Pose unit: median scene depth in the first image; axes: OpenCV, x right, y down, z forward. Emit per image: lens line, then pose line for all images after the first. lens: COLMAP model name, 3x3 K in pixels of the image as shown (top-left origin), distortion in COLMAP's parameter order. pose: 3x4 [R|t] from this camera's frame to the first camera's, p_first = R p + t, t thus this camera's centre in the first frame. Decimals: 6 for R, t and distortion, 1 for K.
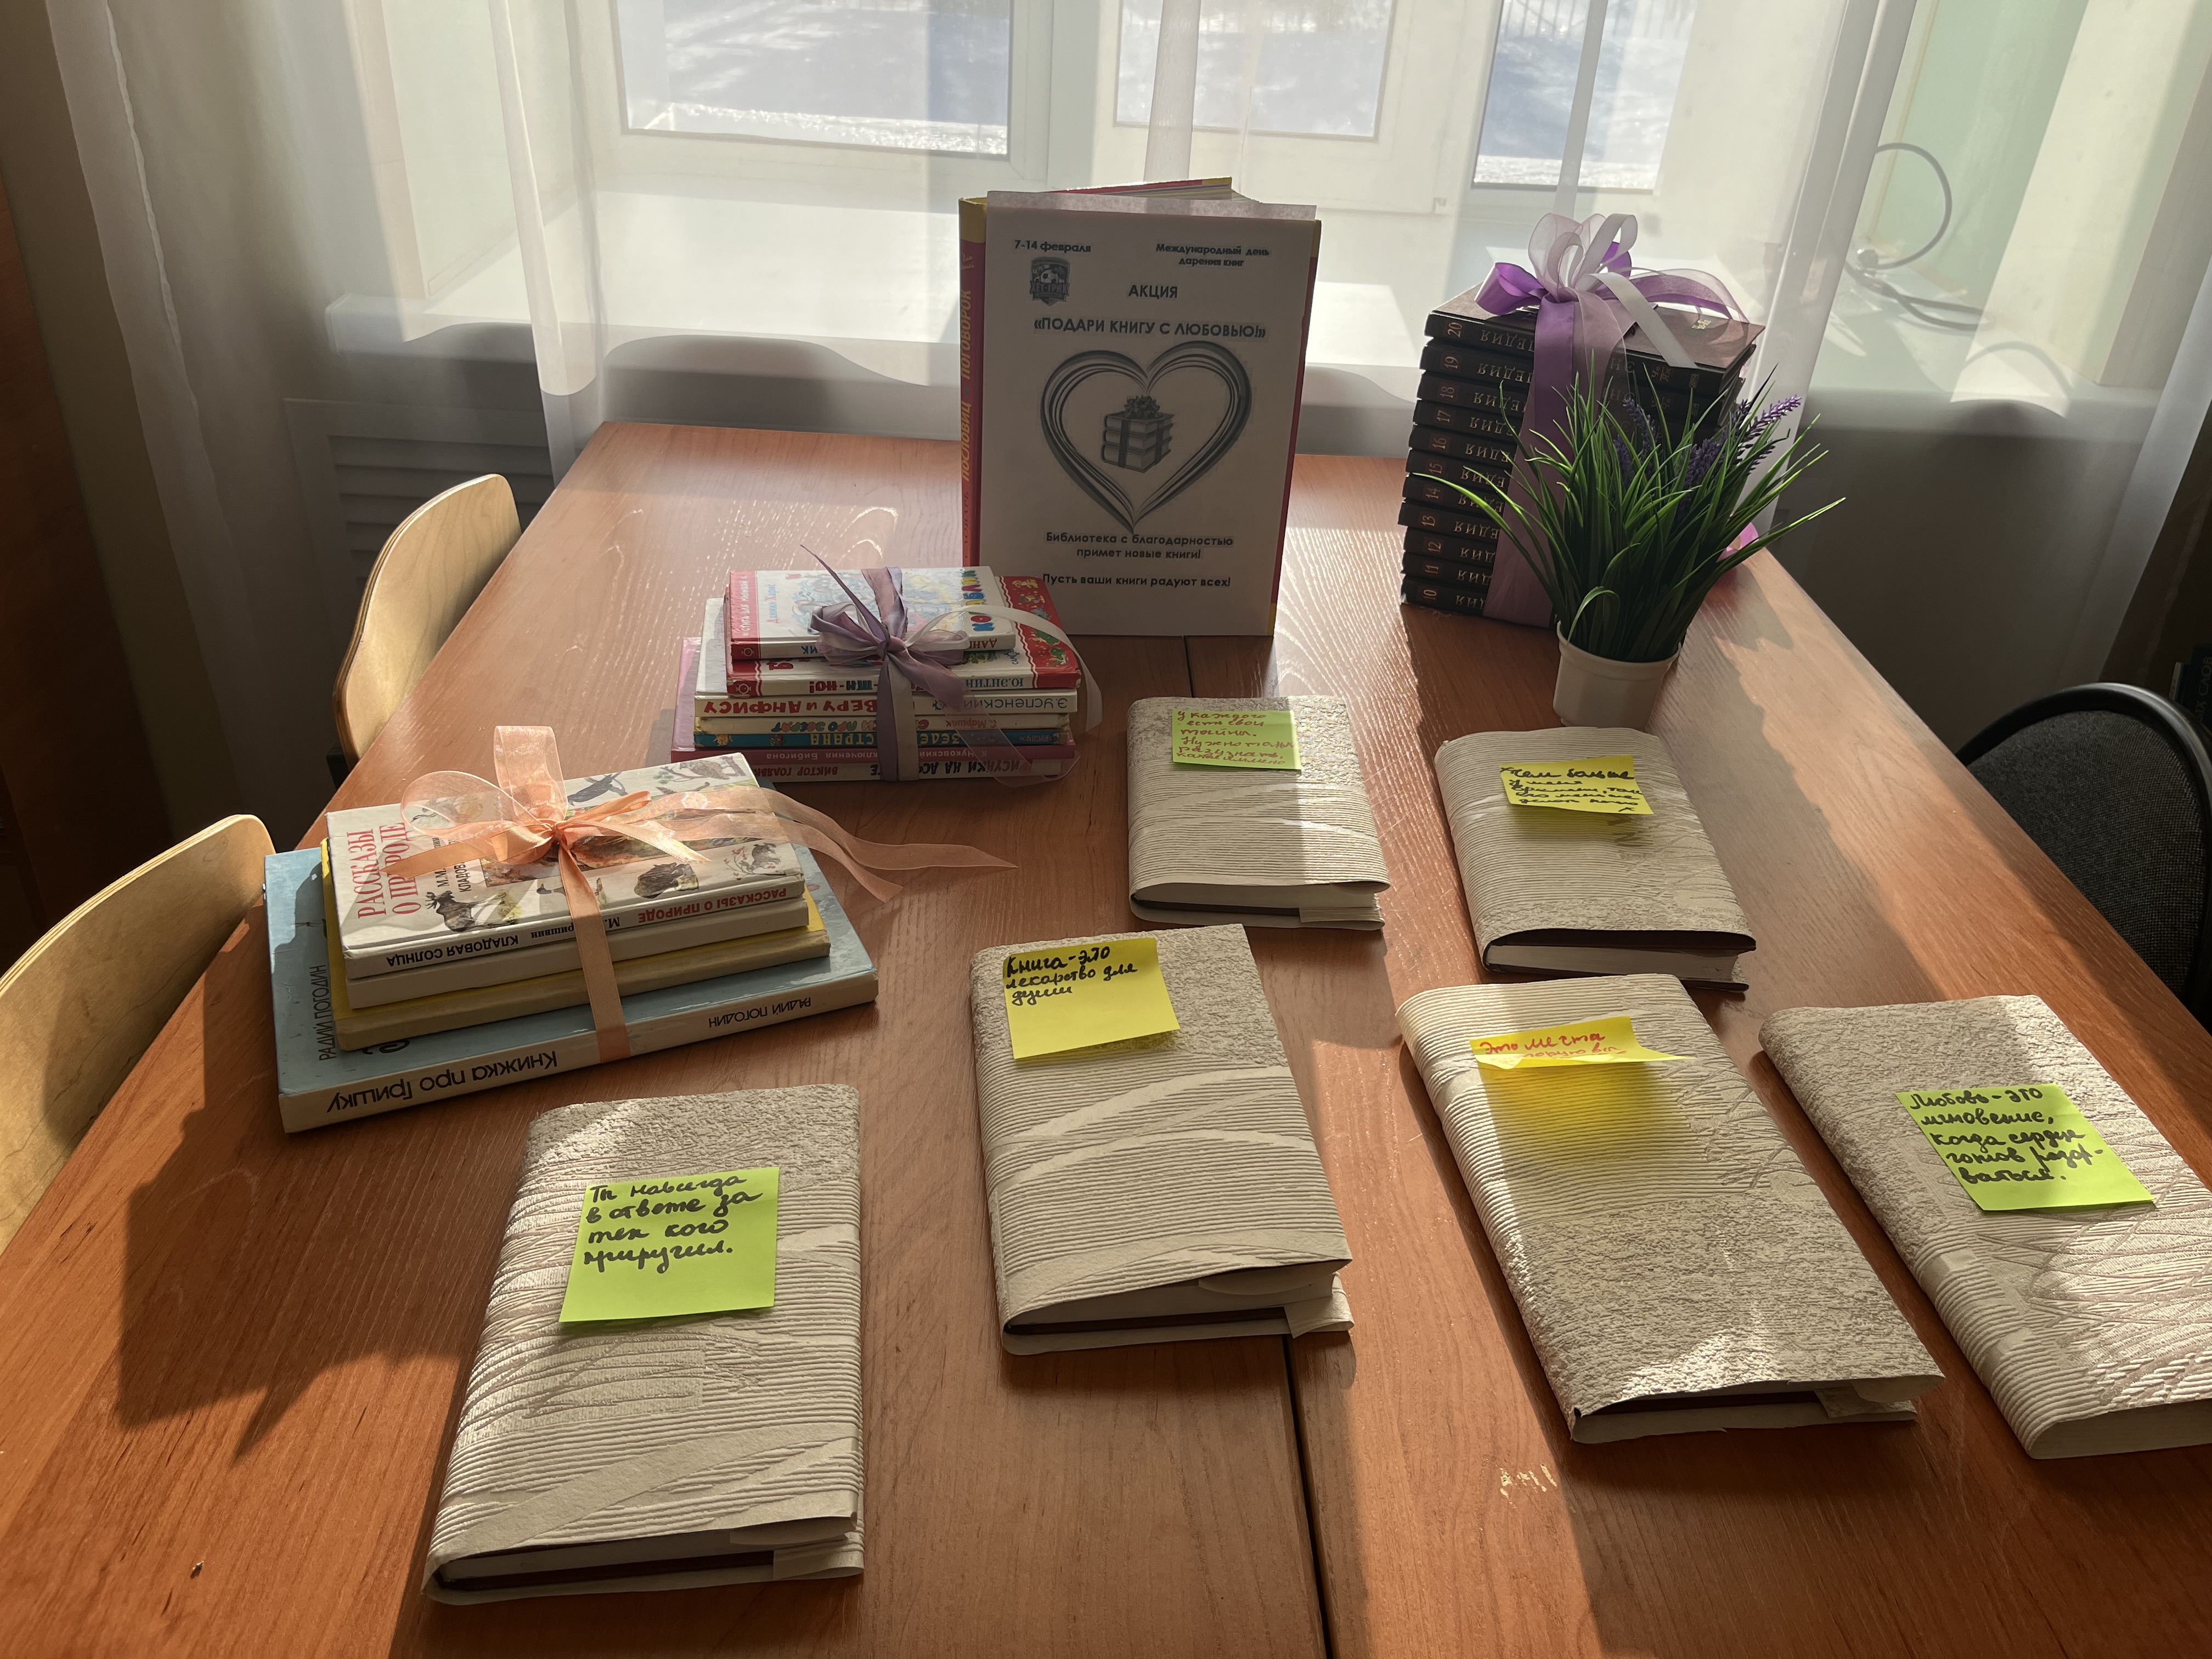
lens RADIAL K [[1694.1, 0, 1109.3], [0, 1694.1, 816.8], [0, 0, 1]] dist [0.048433, -0.086252]
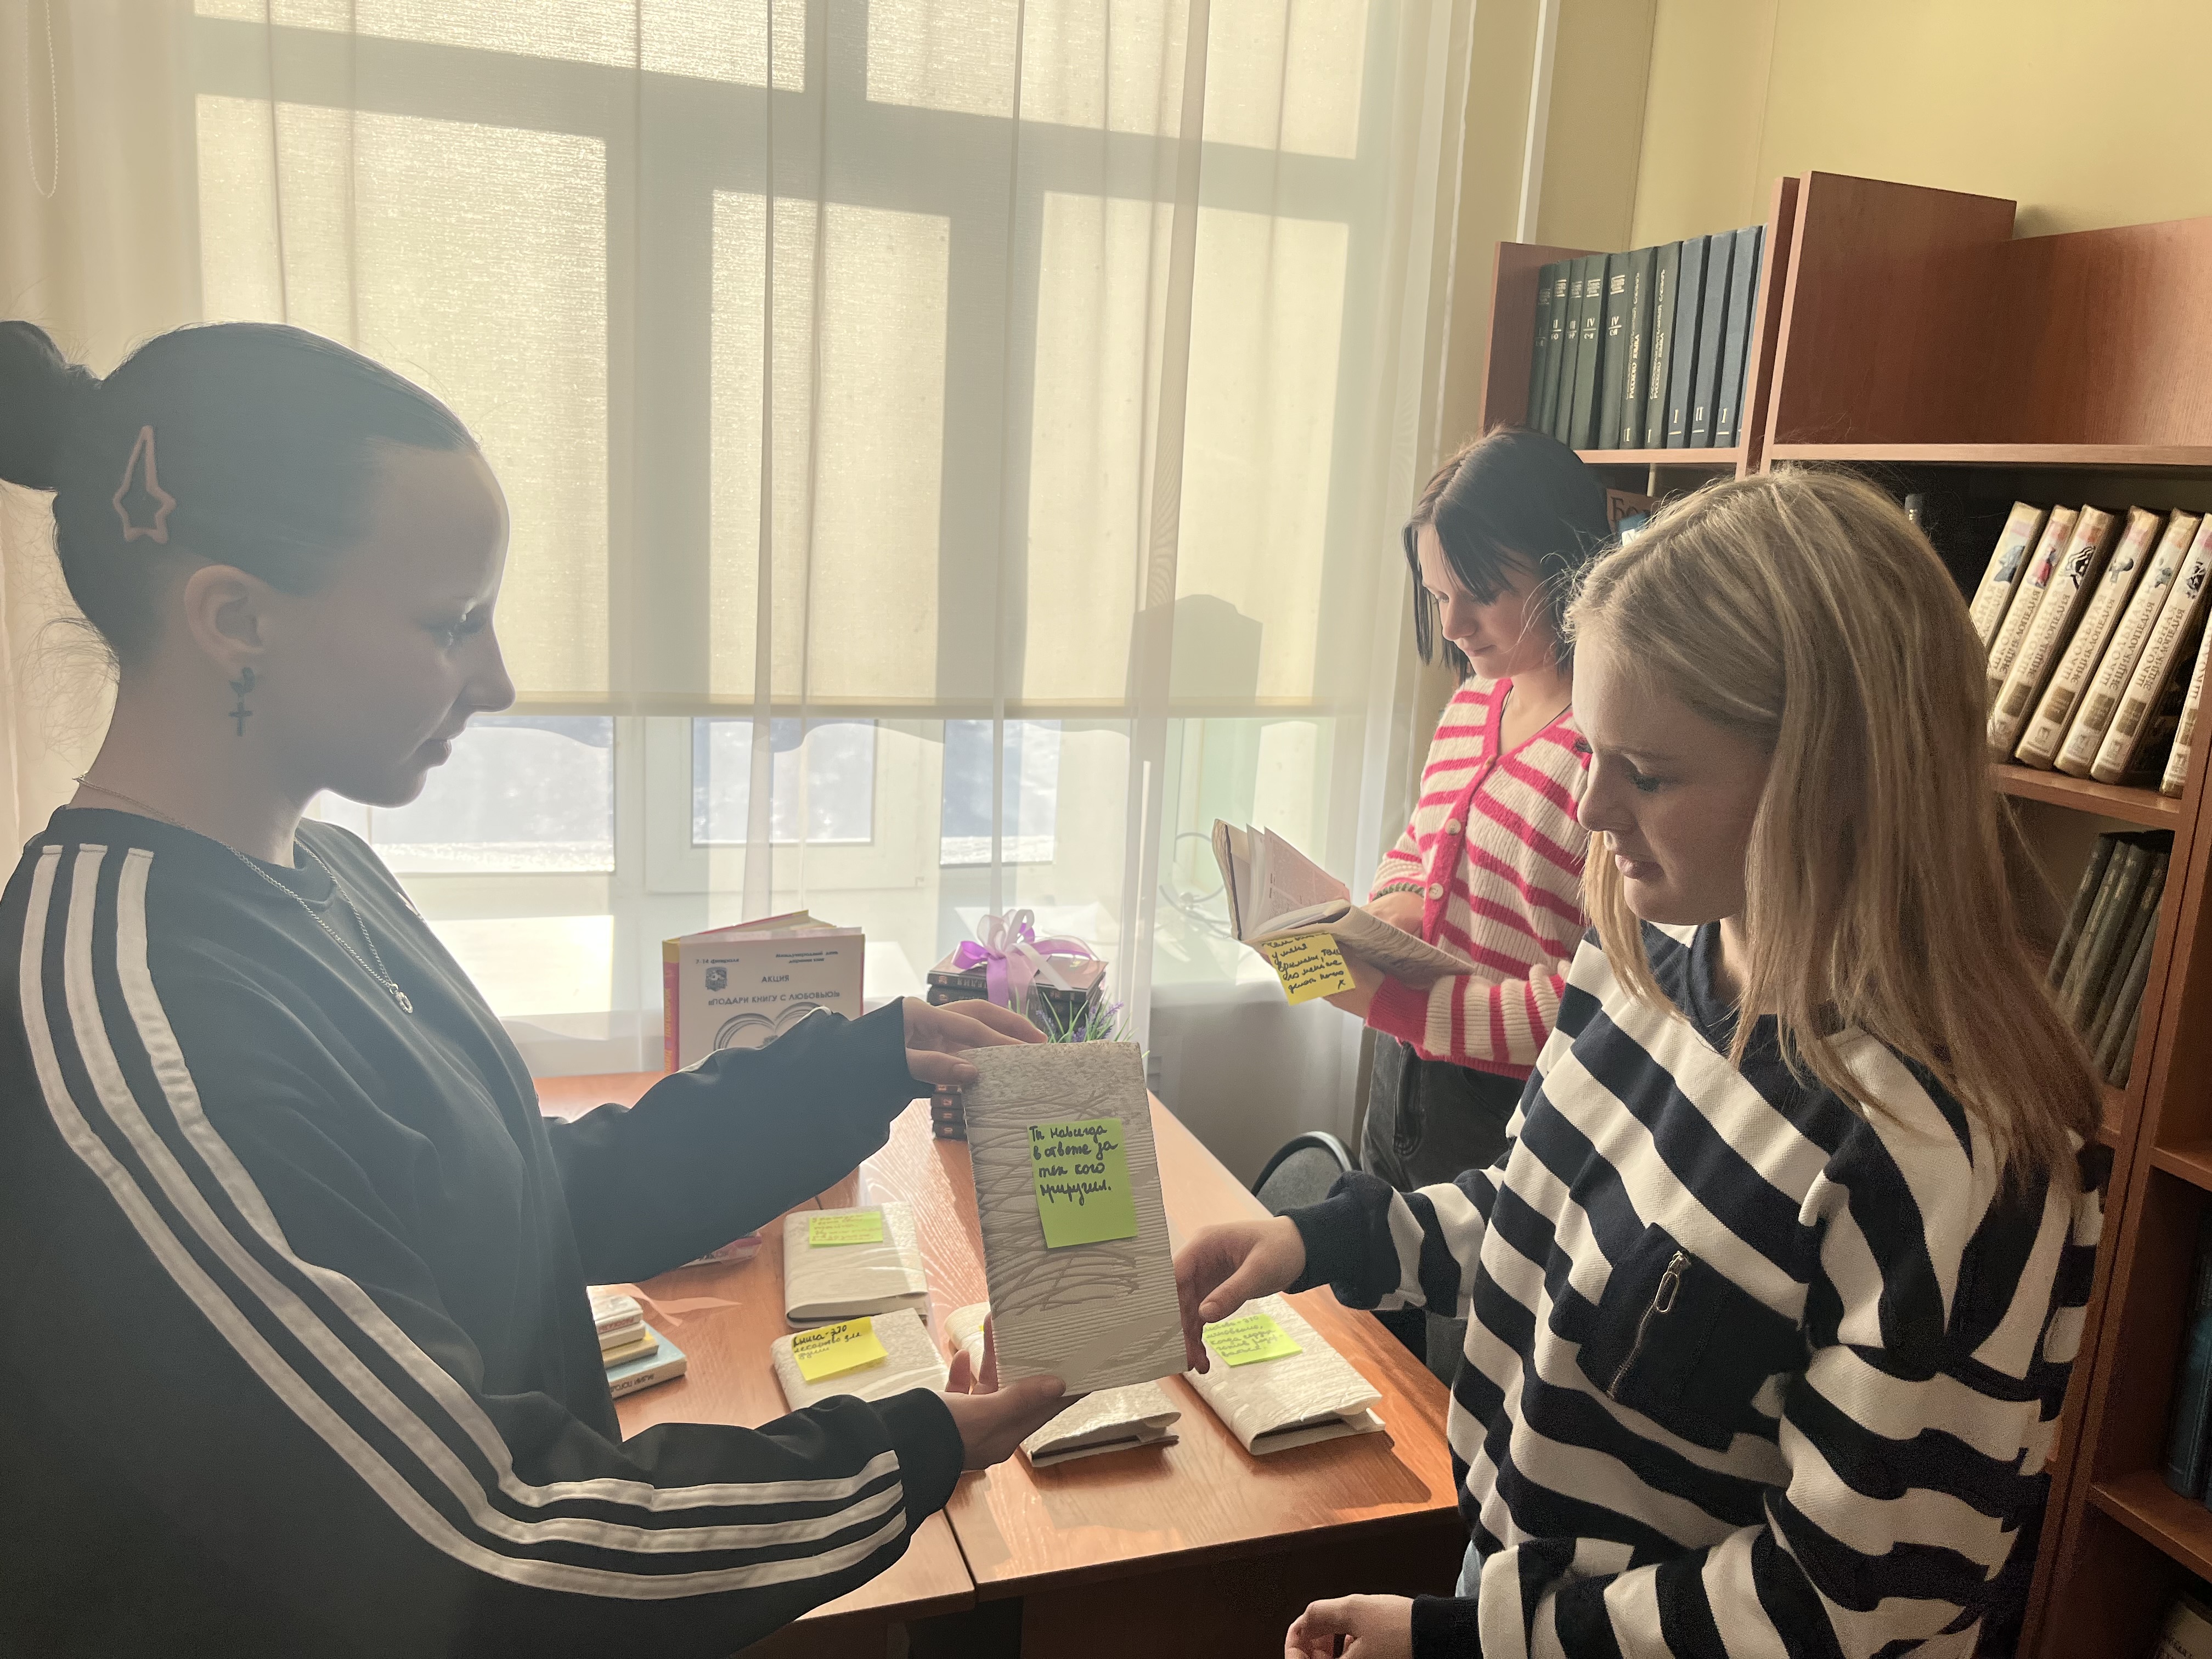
lens RADIAL K [[1694.1, 0, 1107.1], [0, 1694.1, 822.7], [0, 0, 1]] dist [0.048433, -0.086252]
pose [[0.953921, -0.067514, 0.292365, -0.143888], [0.160193, 0.938471, -0.305958, 0.132761], [-0.253719, 0.338695, 0.906042, -0.724260]]
